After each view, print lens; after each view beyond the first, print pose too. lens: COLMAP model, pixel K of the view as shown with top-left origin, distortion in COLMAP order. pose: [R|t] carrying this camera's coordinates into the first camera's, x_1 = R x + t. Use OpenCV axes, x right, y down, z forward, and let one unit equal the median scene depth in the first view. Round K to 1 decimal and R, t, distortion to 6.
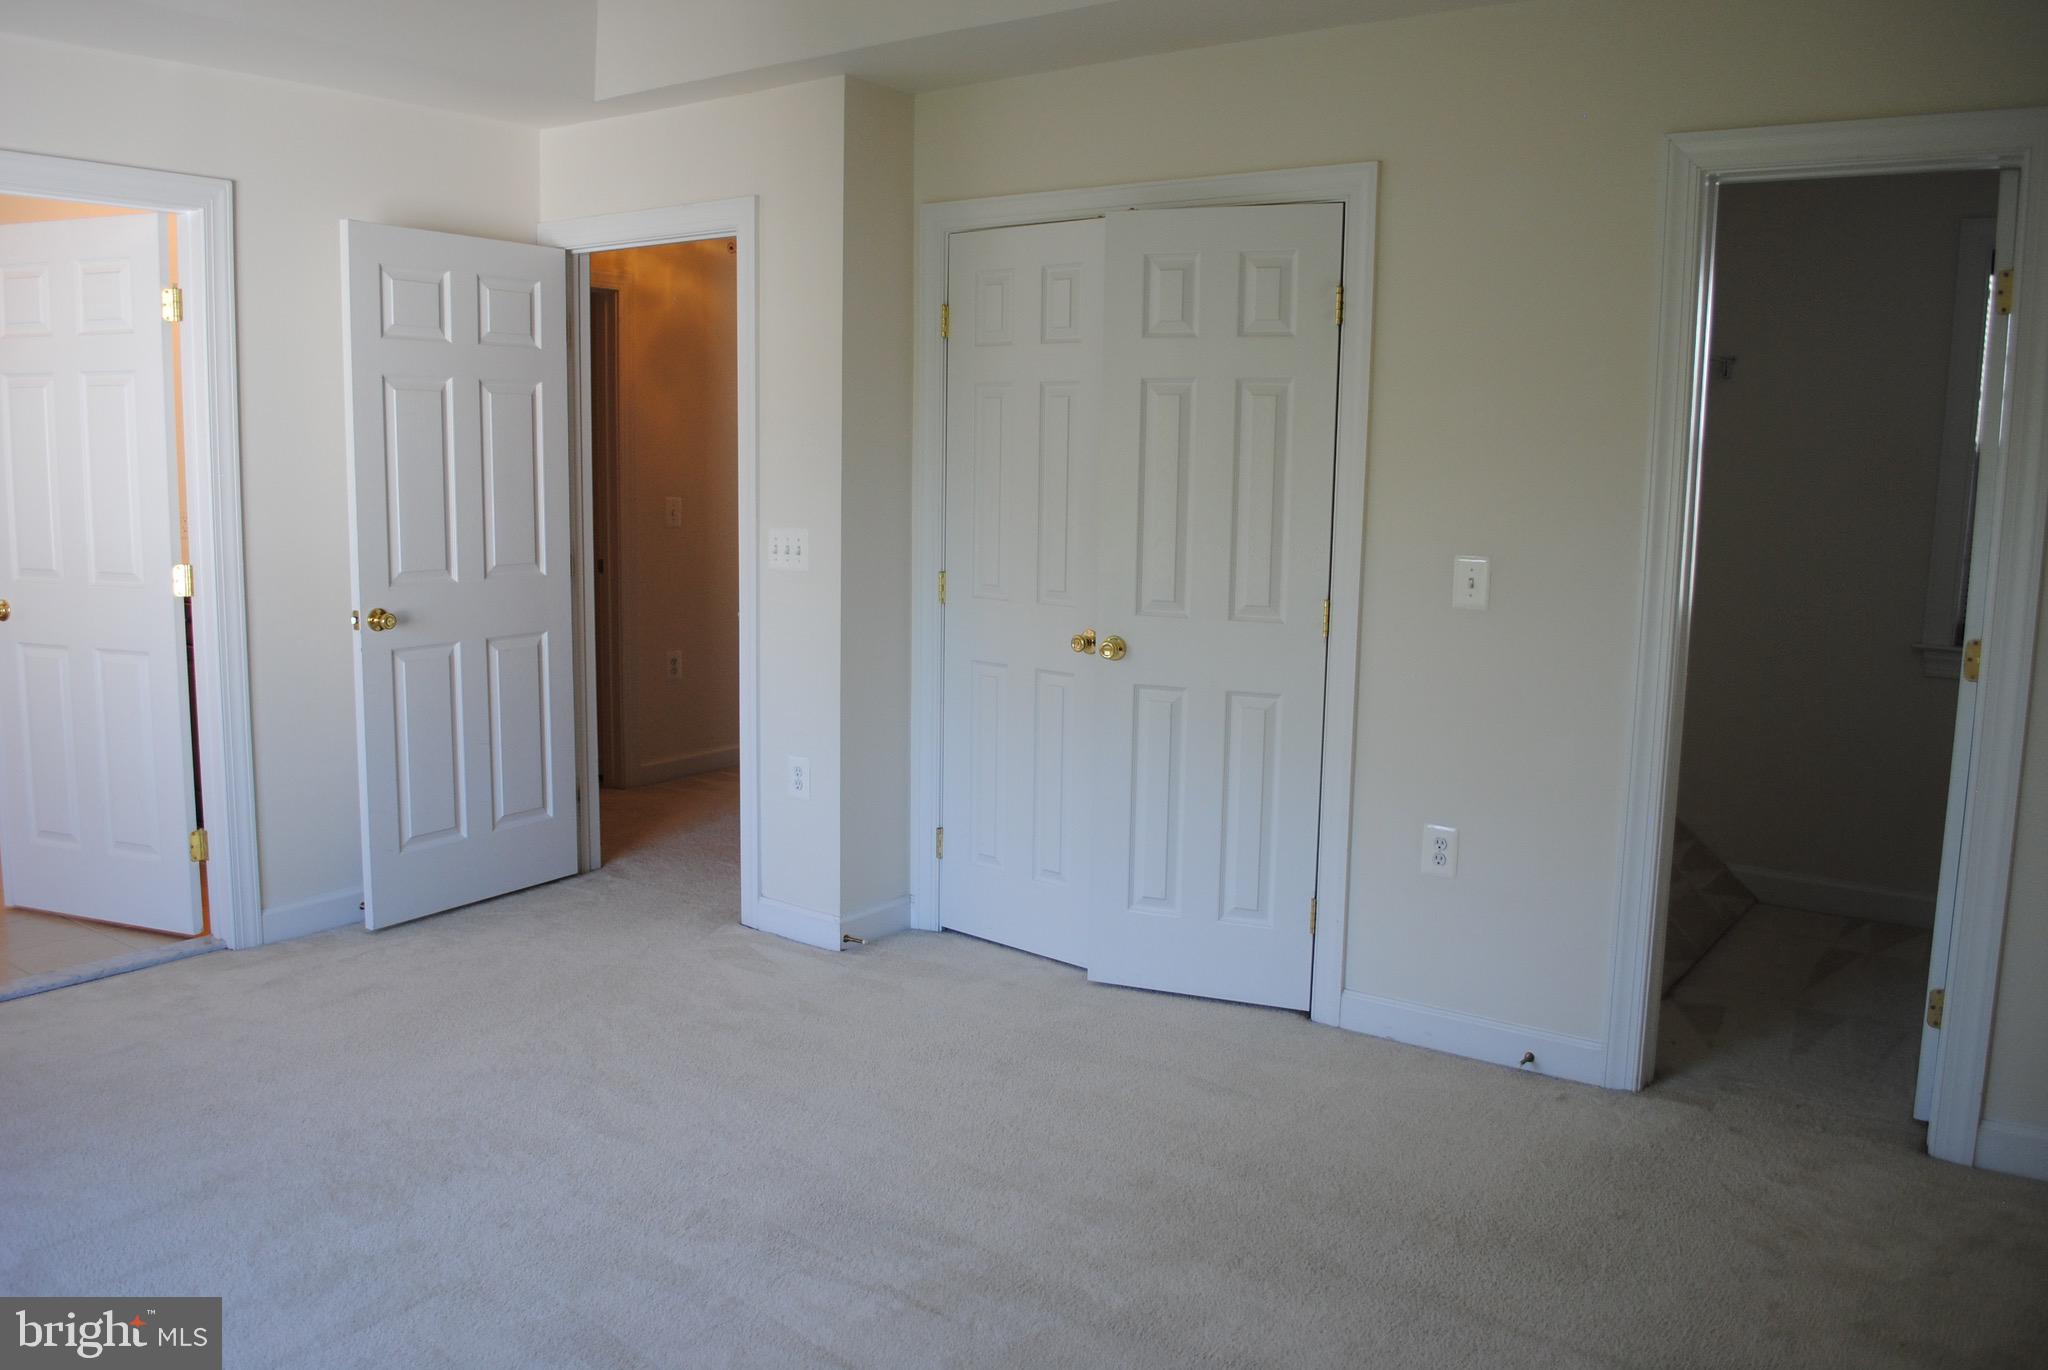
lens RADIAL K [[1638.1, 0, 1024.0], [0, 1638.1, 685.0], [0, 0, 1]] dist [-0.064487, -0.003312]
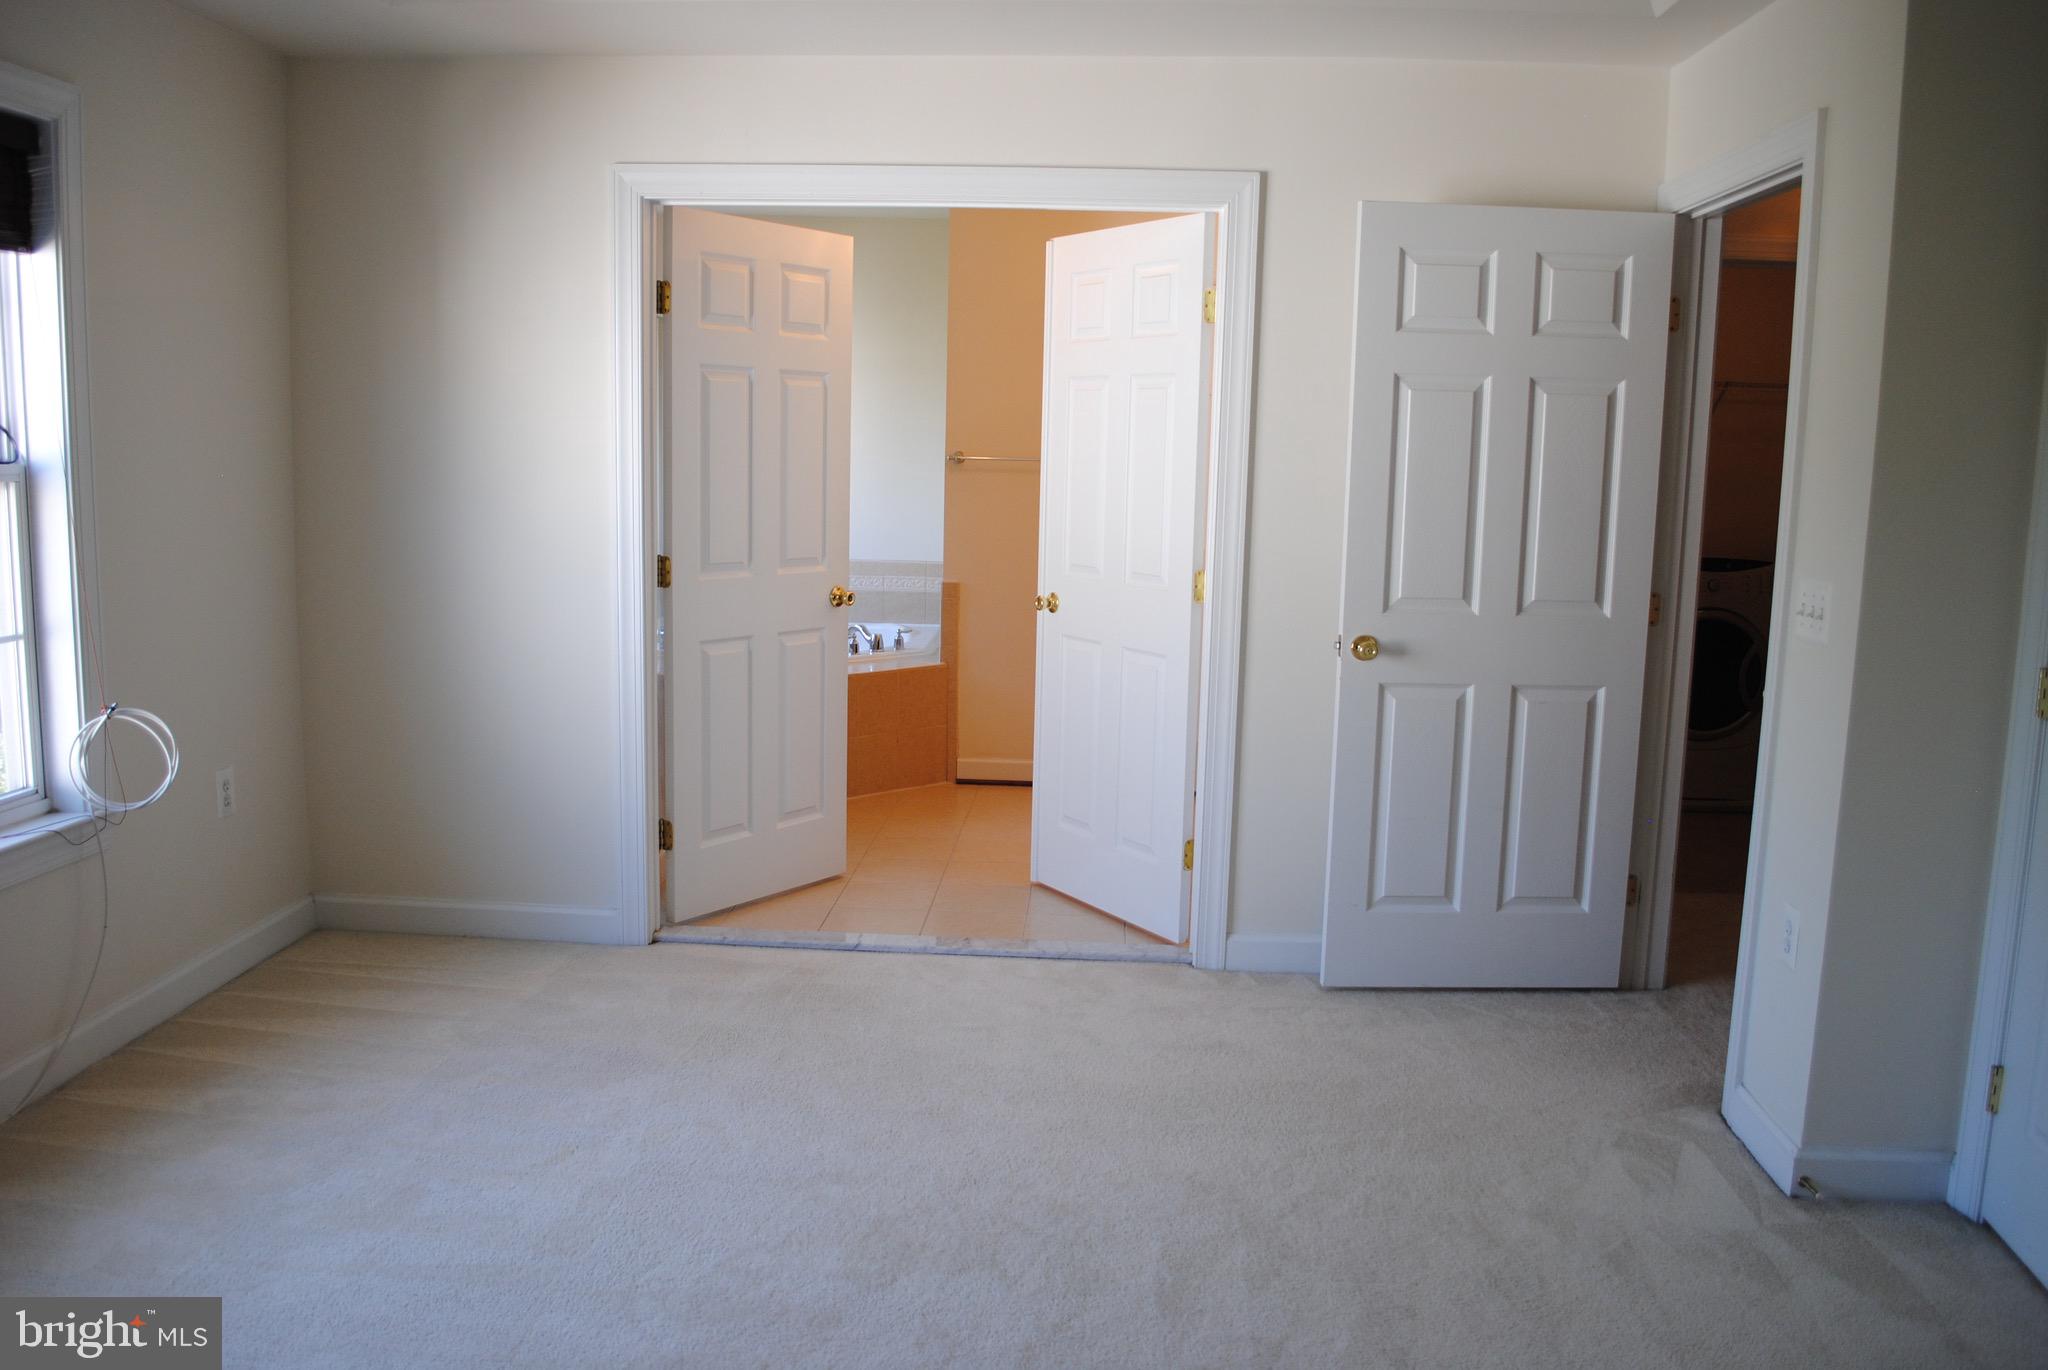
lens RADIAL K [[1638.1, 0, 1024.0], [0, 1638.1, 685.0], [0, 0, 1]] dist [-0.064487, -0.003312]
pose [[0.544255, 0.121259, -0.830110, 0.244162], [-0.133296, 0.989428, 0.057136, -0.045438], [0.828262, 0.079554, 0.554665, 0.339346]]
